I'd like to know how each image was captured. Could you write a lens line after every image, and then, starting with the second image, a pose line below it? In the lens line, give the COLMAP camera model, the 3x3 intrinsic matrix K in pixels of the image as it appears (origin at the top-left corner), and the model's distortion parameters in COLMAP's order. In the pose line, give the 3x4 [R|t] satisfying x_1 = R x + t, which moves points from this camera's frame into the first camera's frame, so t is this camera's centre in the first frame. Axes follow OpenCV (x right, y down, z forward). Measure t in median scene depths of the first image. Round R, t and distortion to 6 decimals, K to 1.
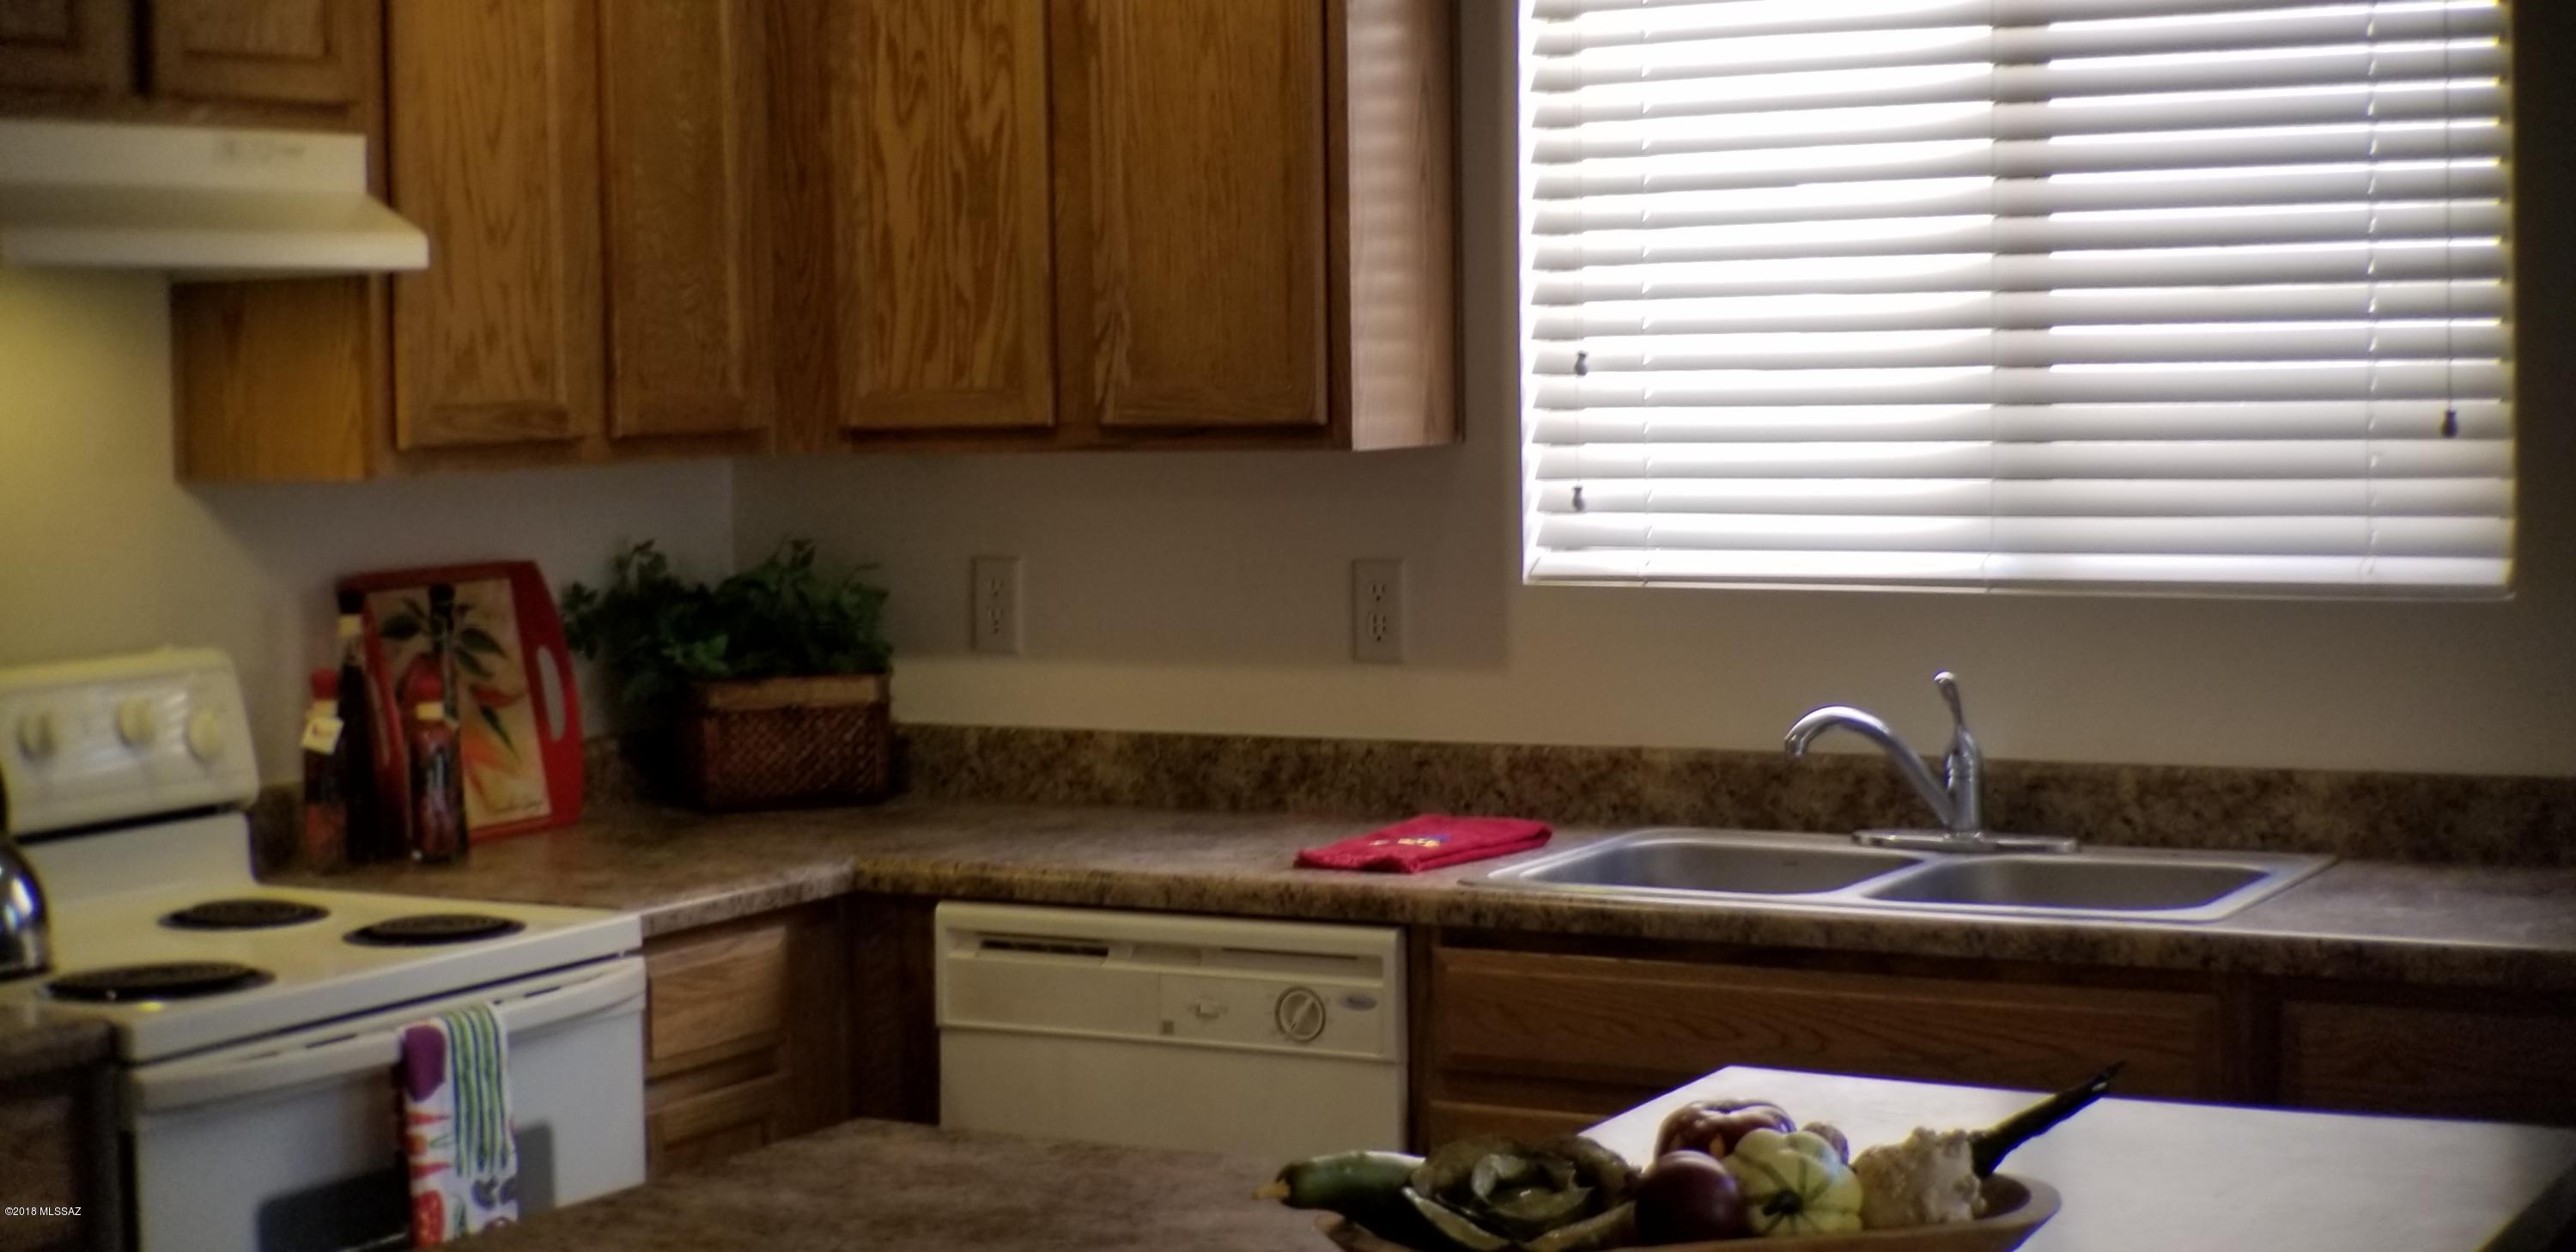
lens RADIAL K [[4042.6, 0, 1290.2], [0, 4042.6, 400.1], [0, 0, 1]] dist [0.002144, -0.038570]
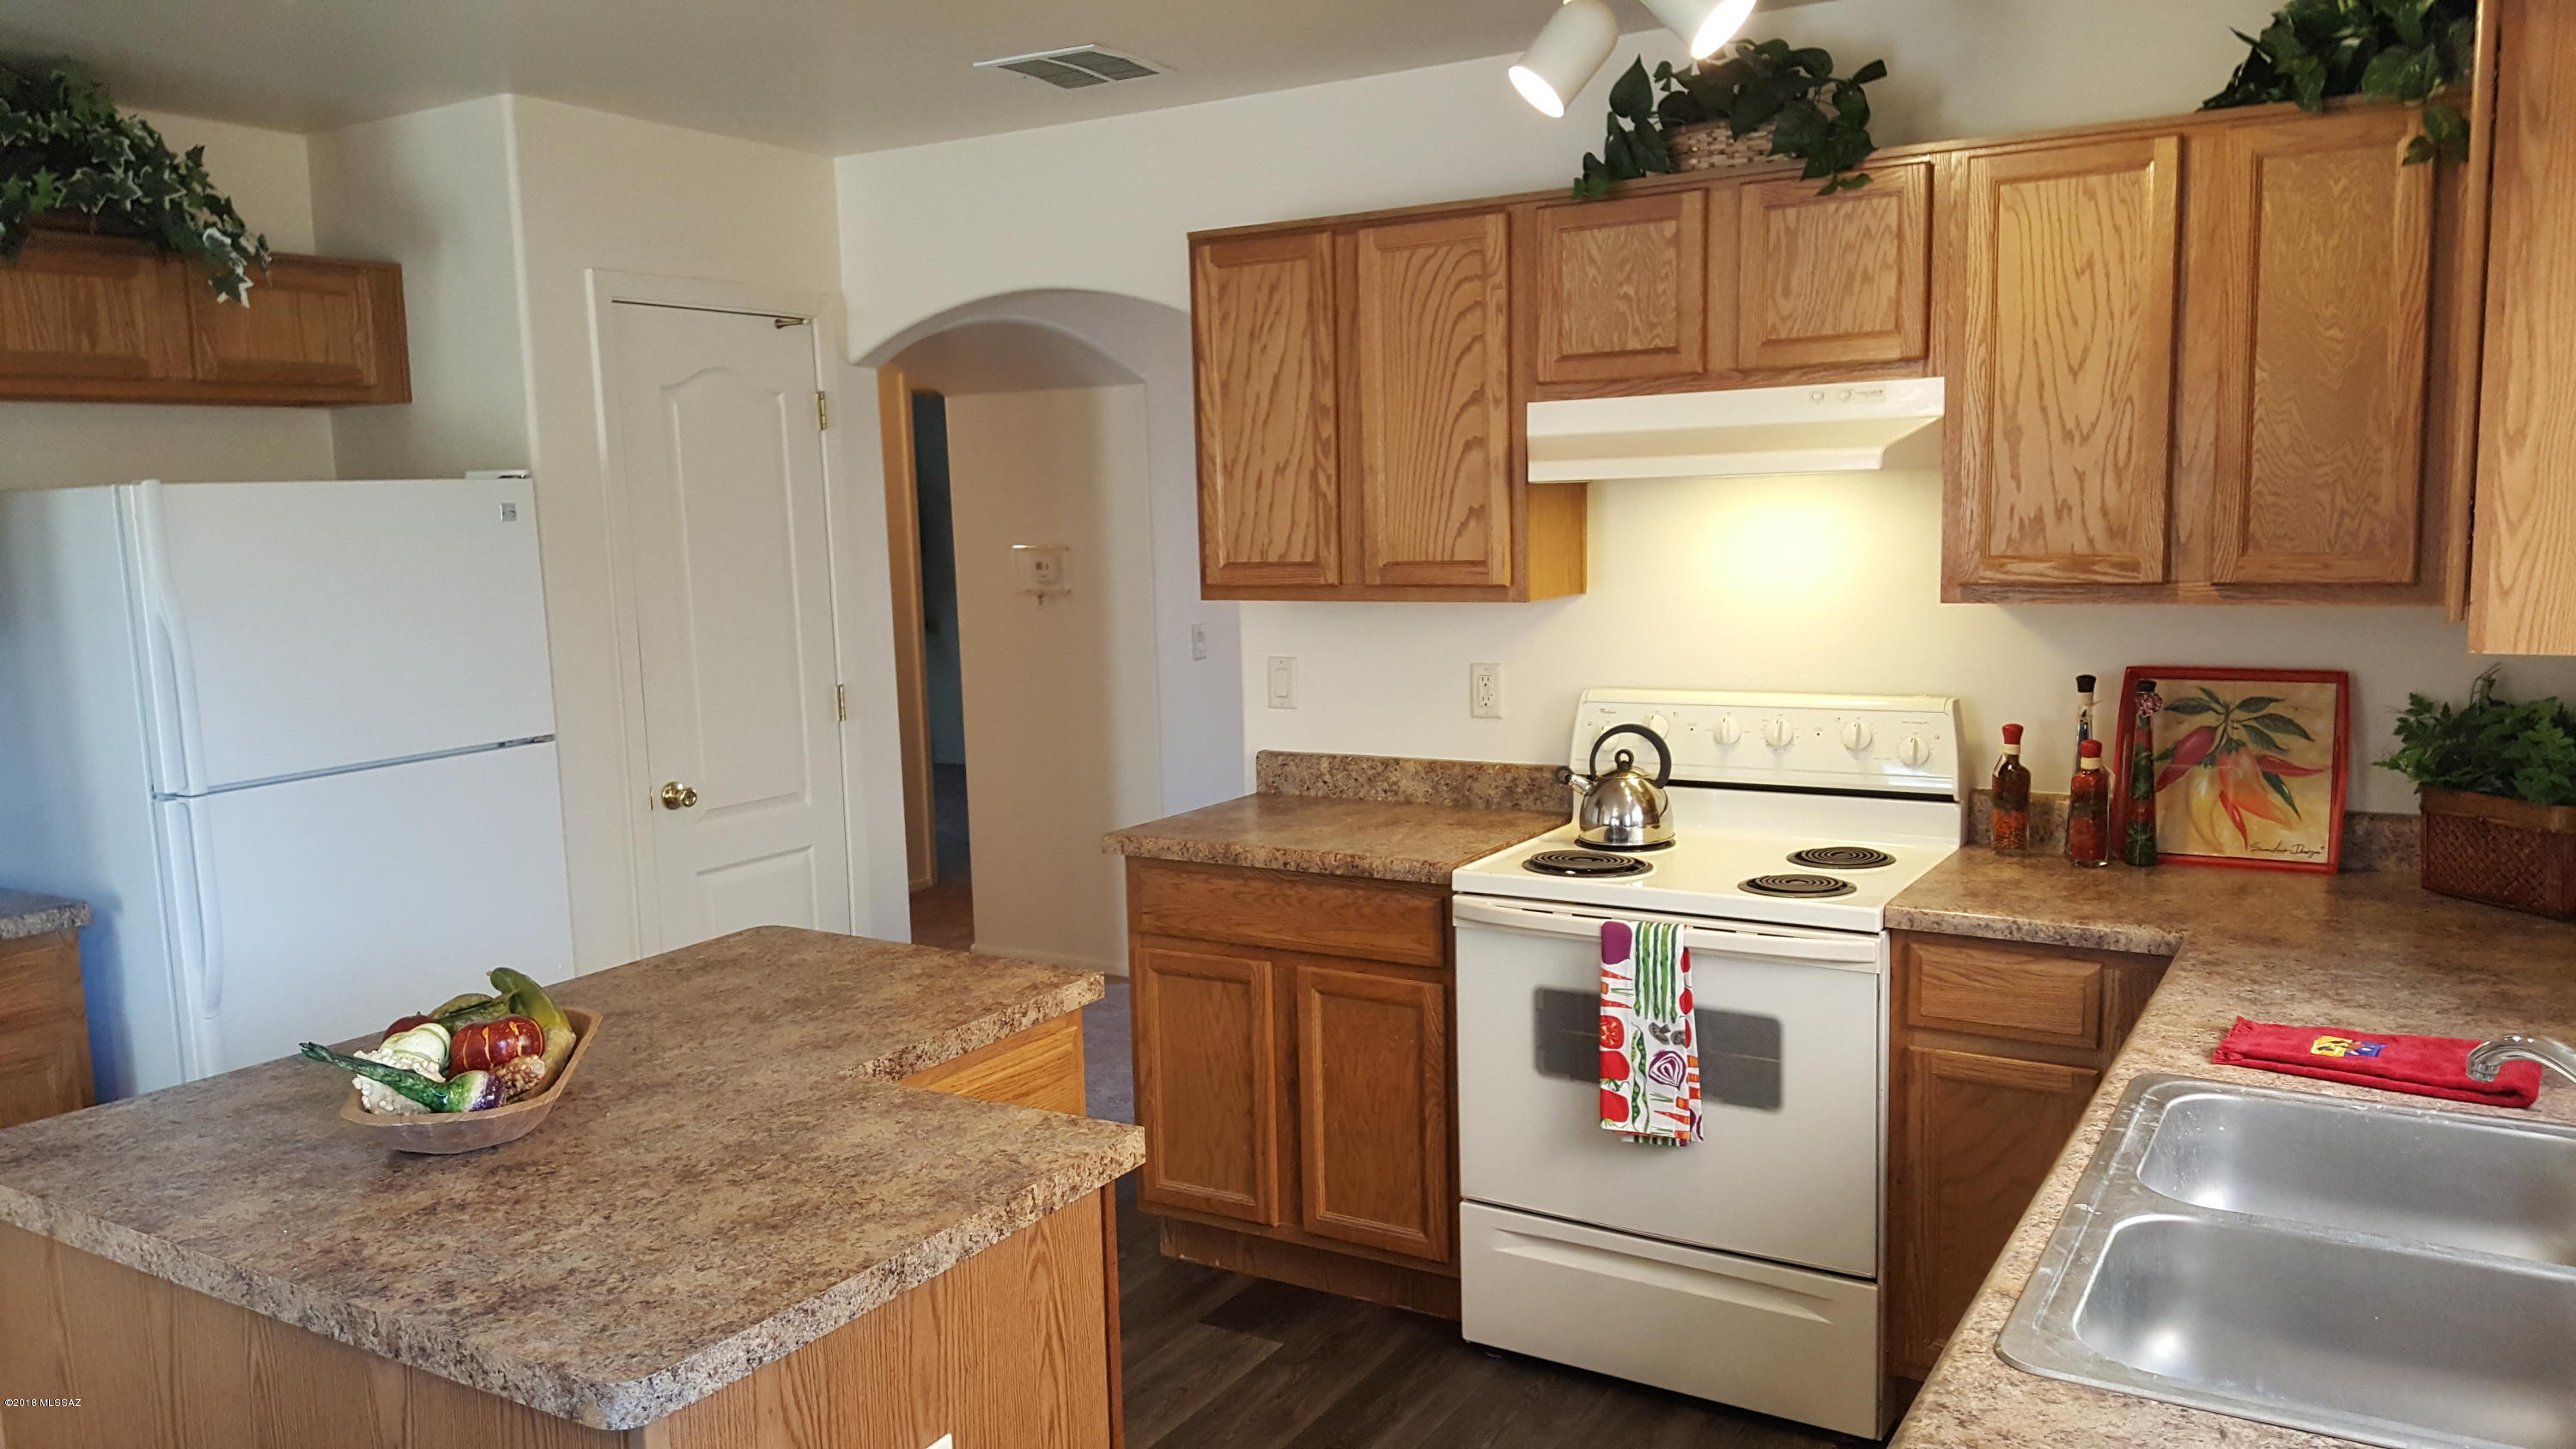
lens RADIAL K [[1905.3, 0, 1281.0], [0, 1905.3, 735.3], [0, 0, 1]] dist [0.159185, -0.250440]
pose [[-0.052403, 0.144524, -0.988113, 0.503523], [0.012379, 0.989490, 0.144069, -0.038831], [0.998549, -0.004682, -0.053641, 0.758418]]
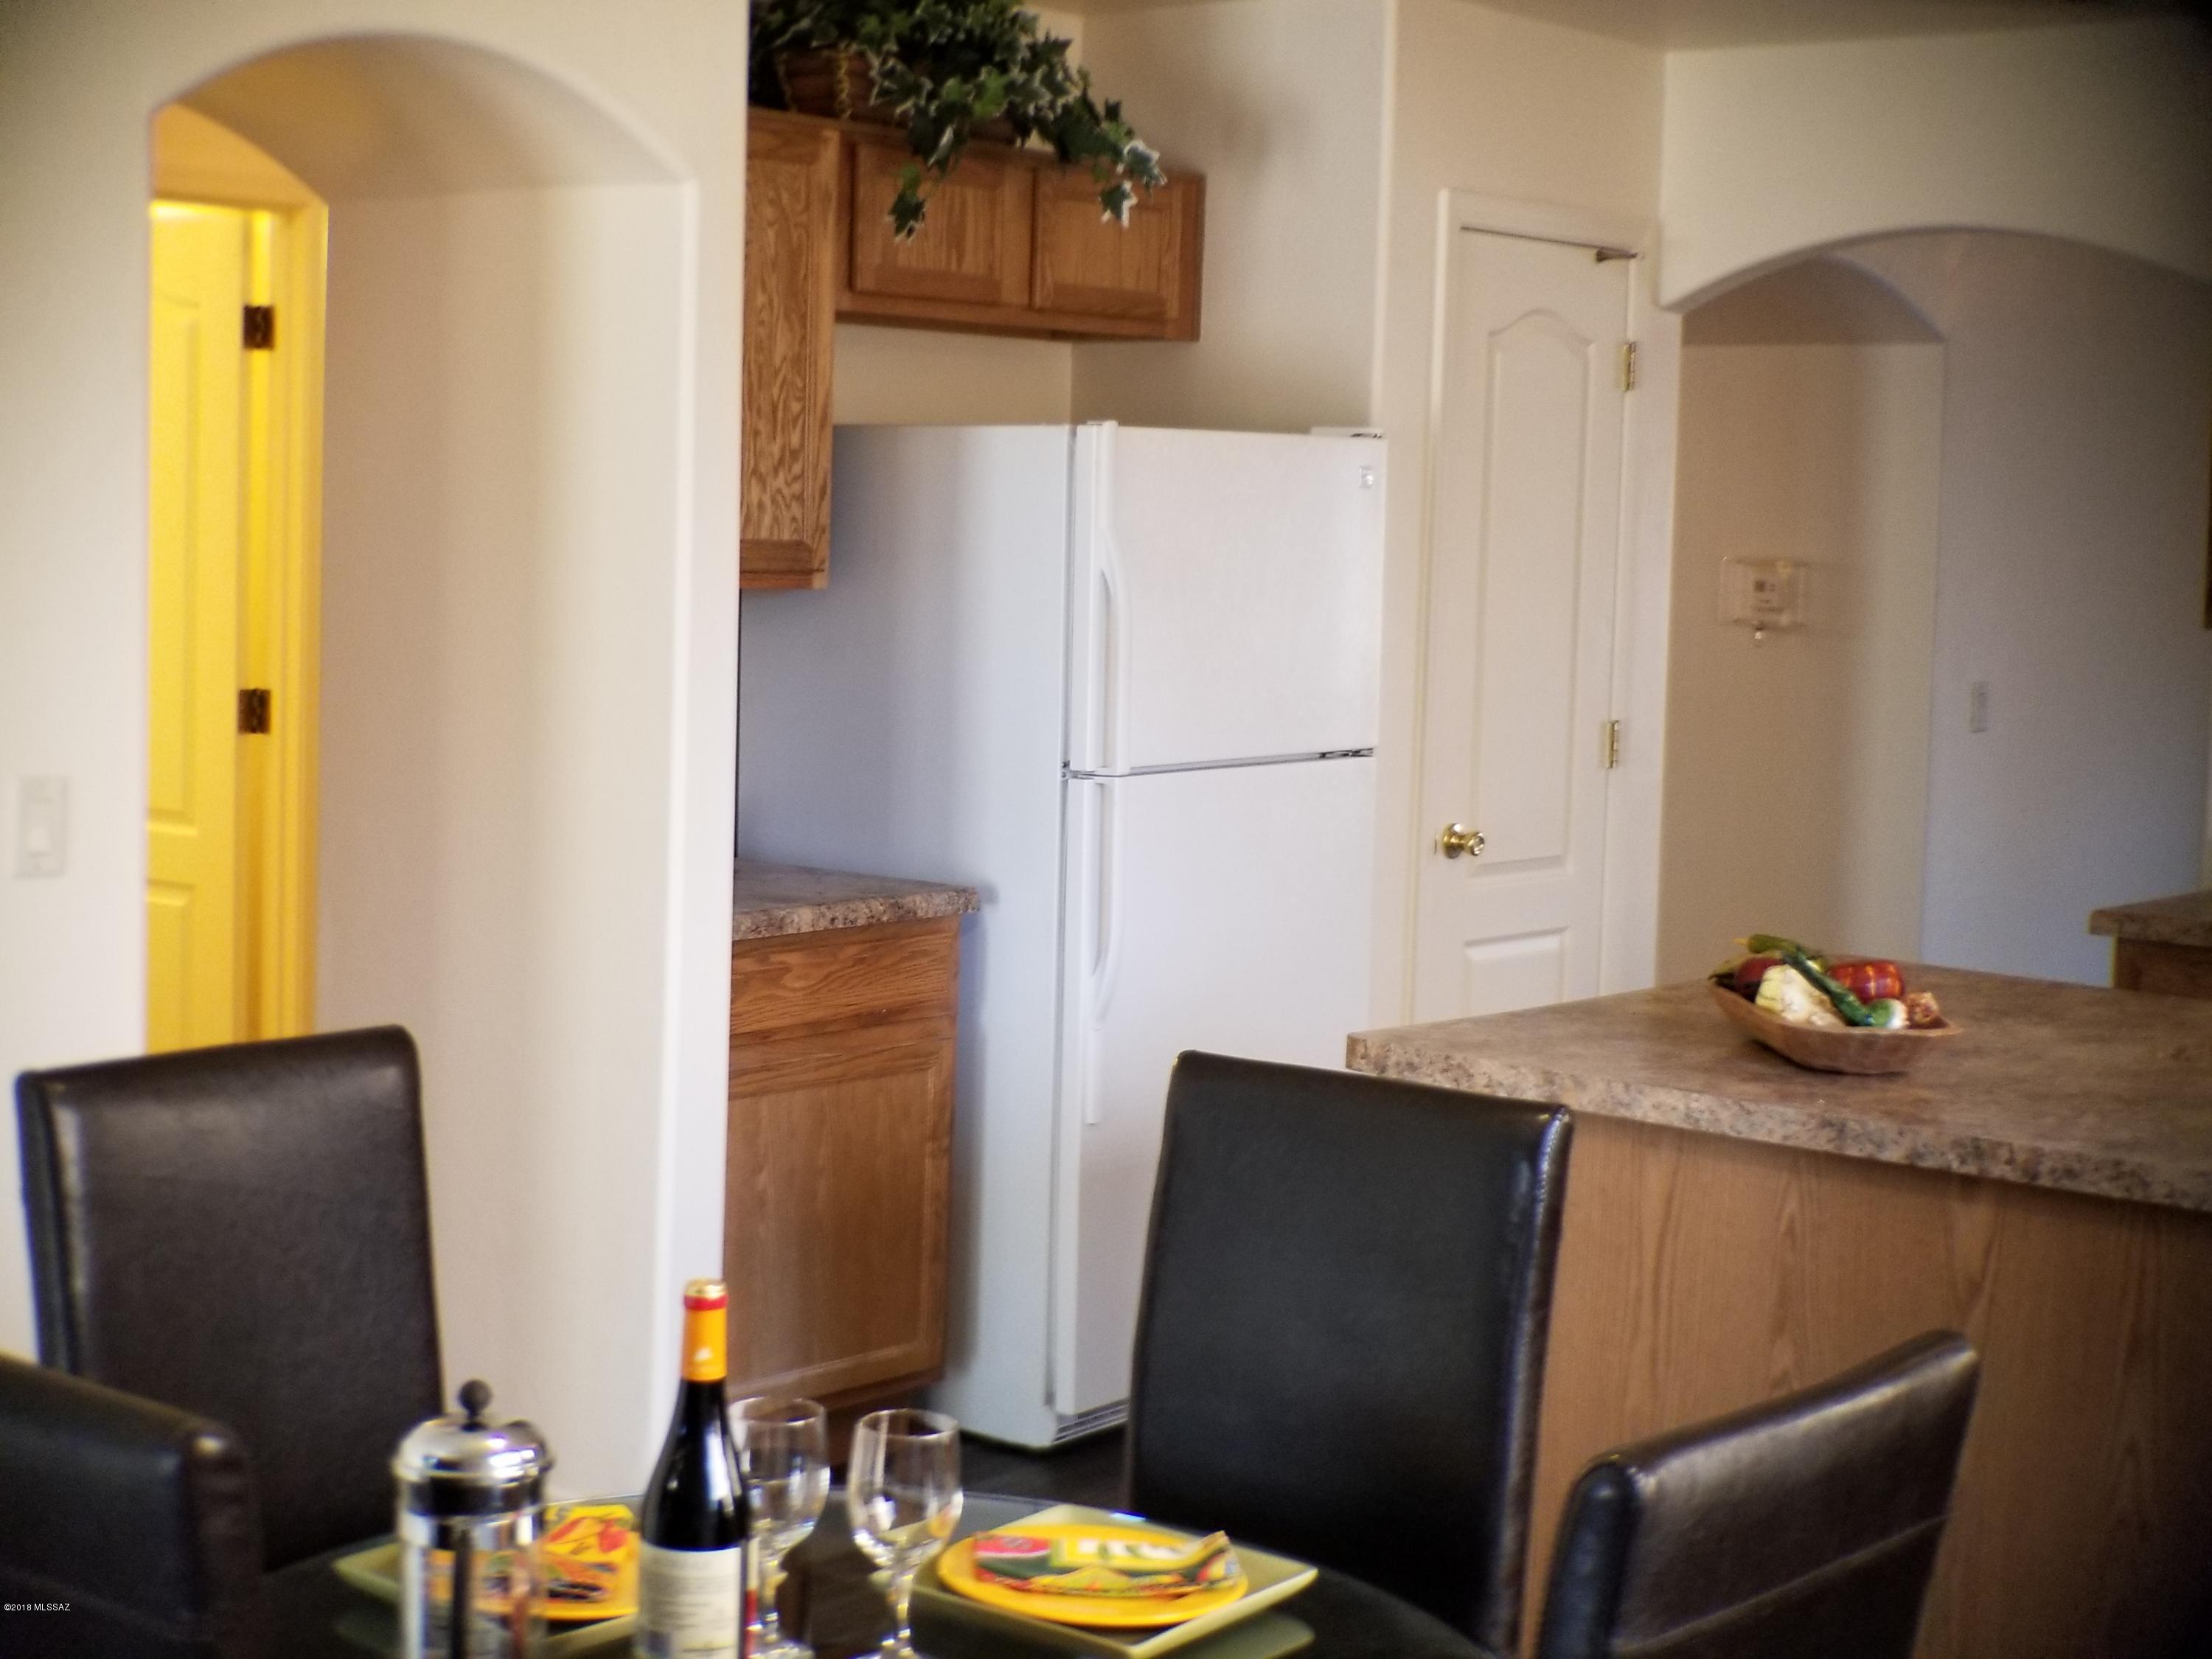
lens RADIAL K [[3466.1, 0, 1007.6], [0, 3466.1, 723.9], [0, 0, 1]] dist [0.098023, -1.120705]
pose [[-0.206628, 0.075441, -0.975507, 0.939781], [-0.038904, 0.995601, 0.085236, -0.030120], [0.977646, 0.055564, -0.202784, 0.507922]]
